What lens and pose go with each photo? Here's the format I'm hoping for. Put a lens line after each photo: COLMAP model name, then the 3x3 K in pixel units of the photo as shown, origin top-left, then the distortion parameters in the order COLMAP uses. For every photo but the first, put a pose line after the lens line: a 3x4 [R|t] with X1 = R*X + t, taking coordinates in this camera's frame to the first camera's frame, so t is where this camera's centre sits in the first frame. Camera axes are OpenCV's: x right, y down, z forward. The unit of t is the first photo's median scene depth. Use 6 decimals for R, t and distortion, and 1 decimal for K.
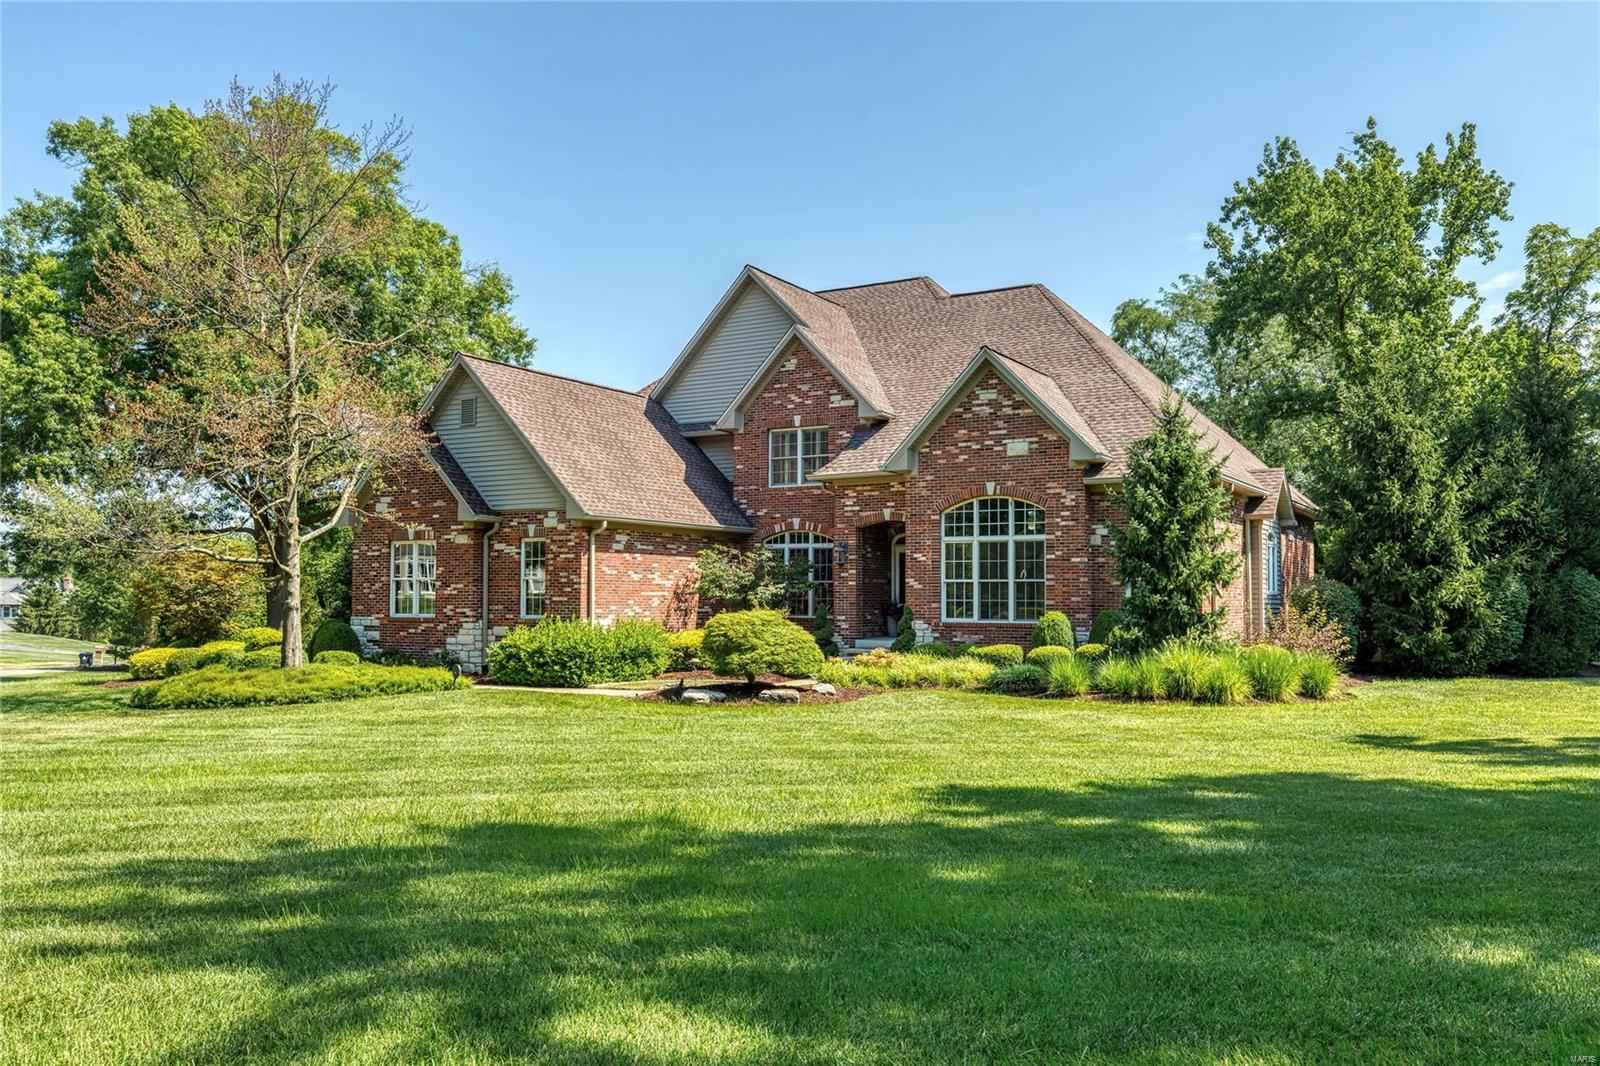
lens RADIAL K [[1214.6, 0, 800.0], [0, 1214.6, 533.0], [0, 0, 1]] dist [0.007747, 0.000911]
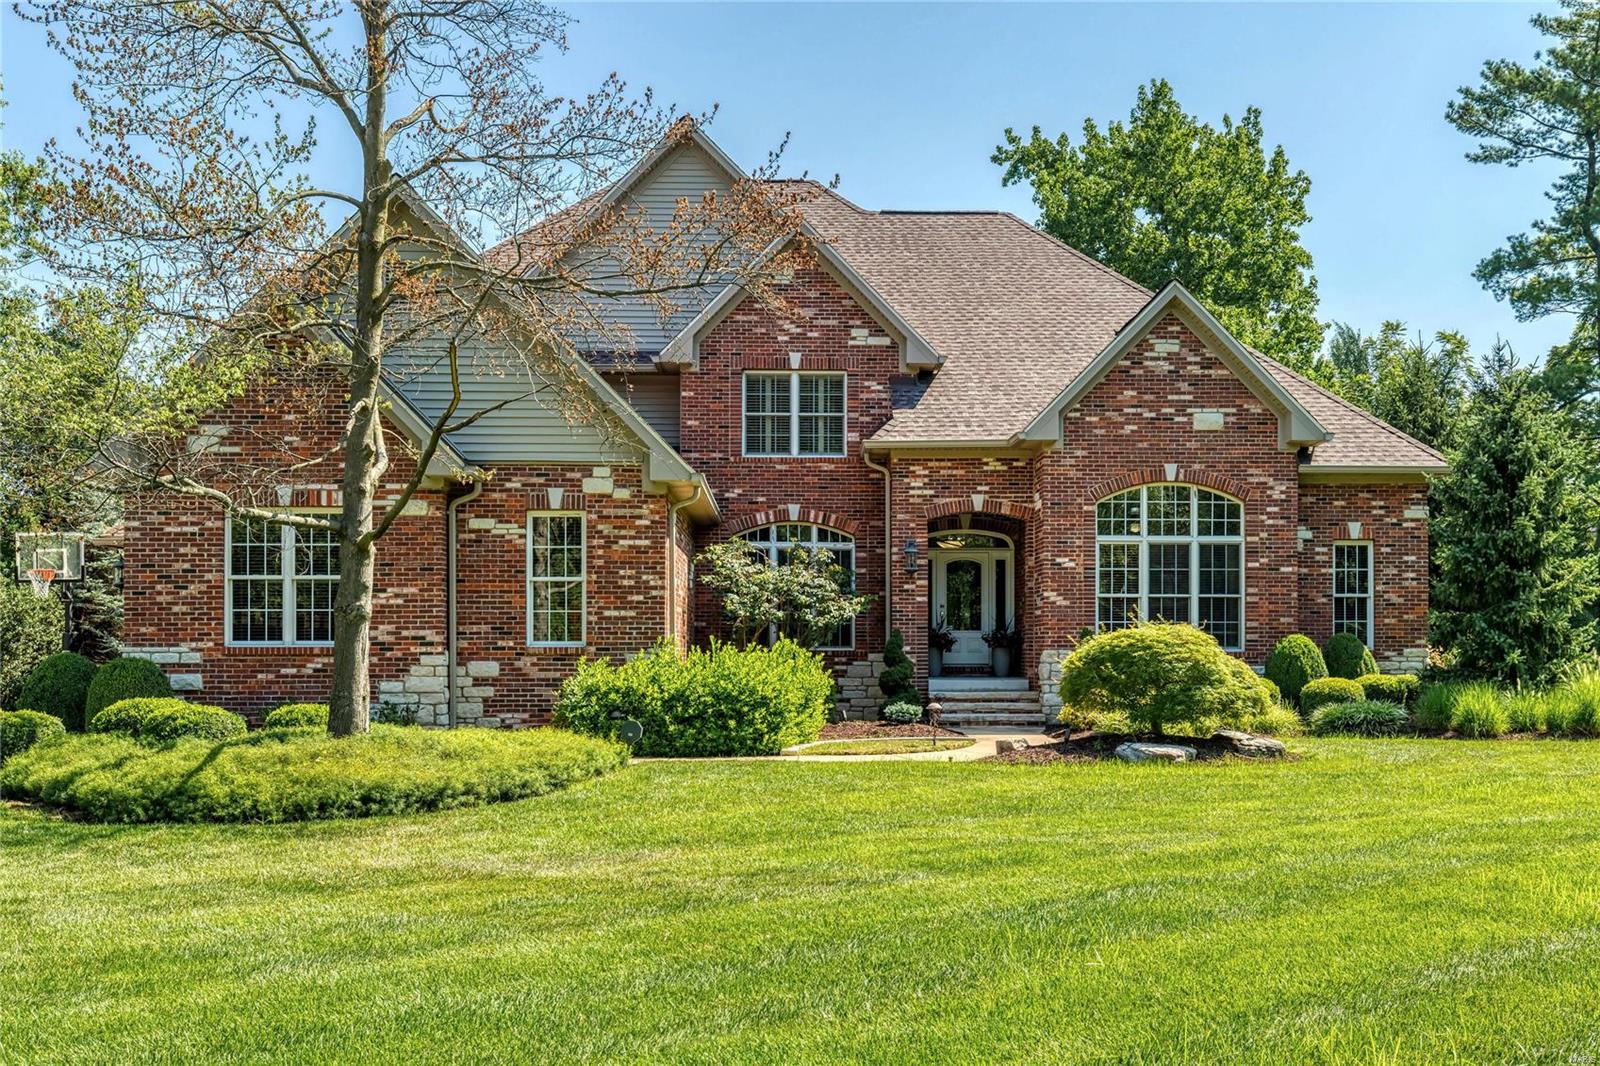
lens RADIAL K [[1545.2, 0, 796.3], [0, 1545.2, 617.7], [0, 0, 1]] dist [0.012781, 0.006650]
pose [[0.851562, 0.011024, 0.524138, -0.523048], [-0.026764, 0.999389, 0.022463, 0.036600], [-0.523570, -0.033157, 0.851337, 0.301904]]
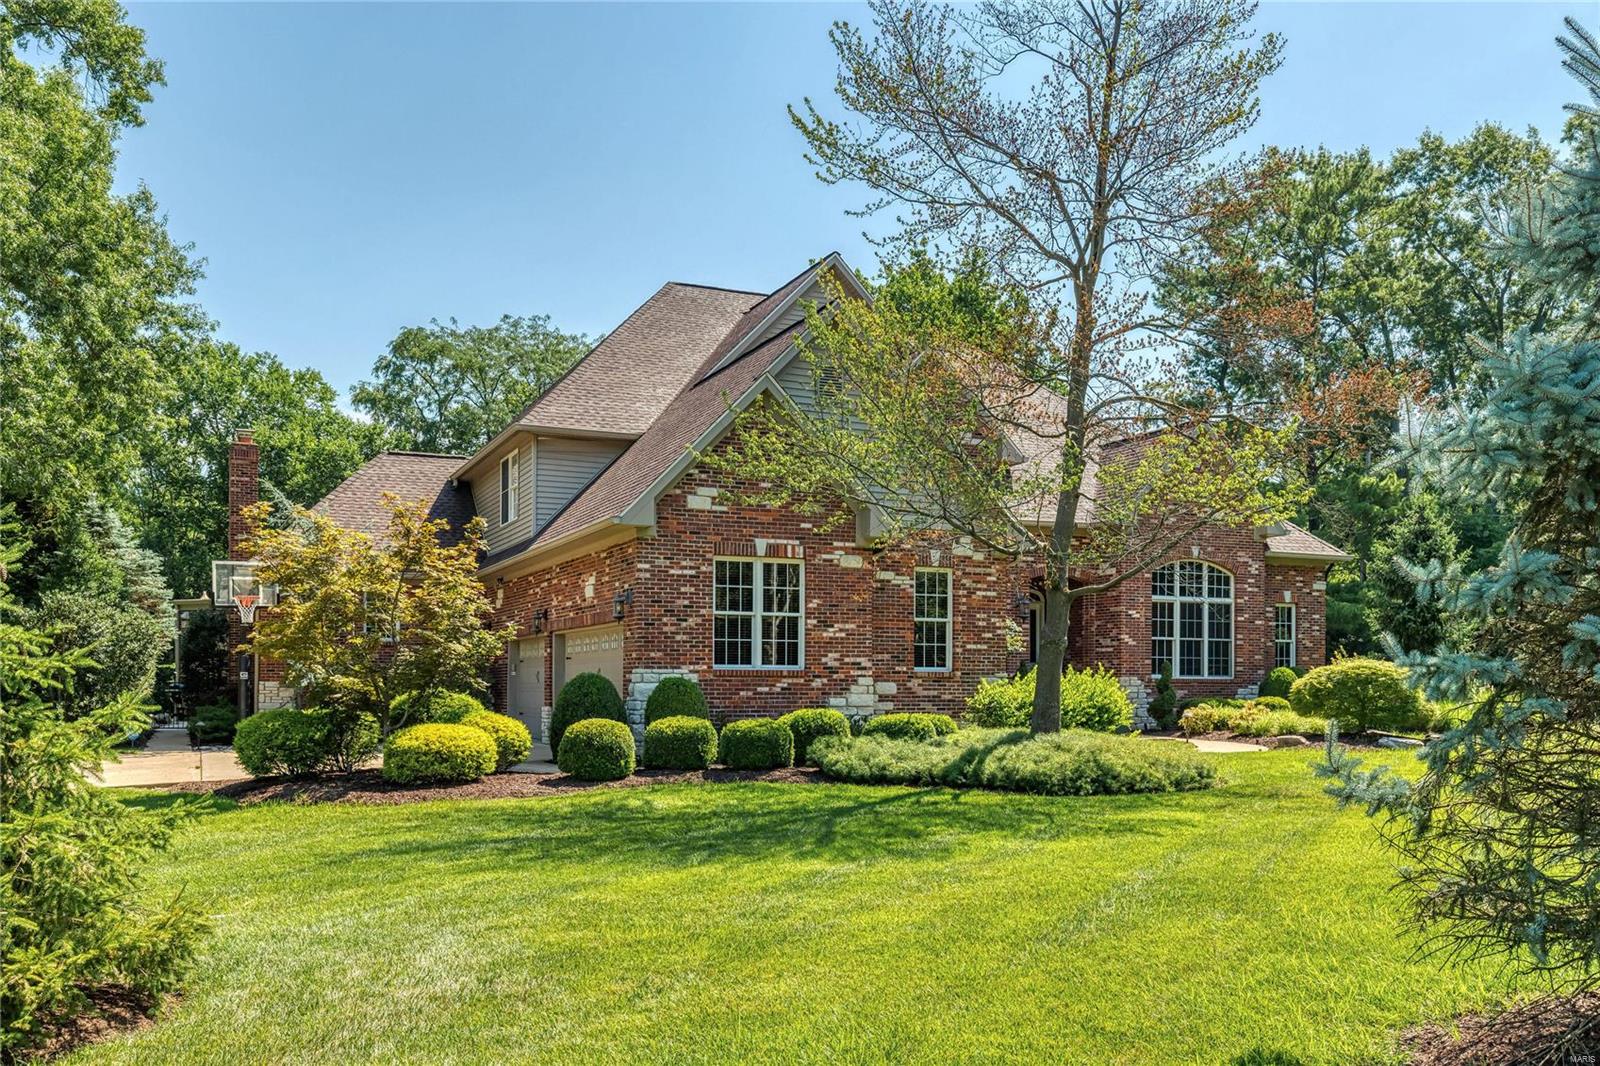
lens RADIAL K [[1367.9, 0, 766.8], [0, 1367.9, 672.8], [0, 0, 1]] dist [0.004586, 0.000896]
pose [[0.588029, 0.008293, 0.808797, -1.002361], [-0.047218, 0.998594, 0.024091, 0.055887], [-0.807460, -0.052356, 0.587594, 0.581476]]
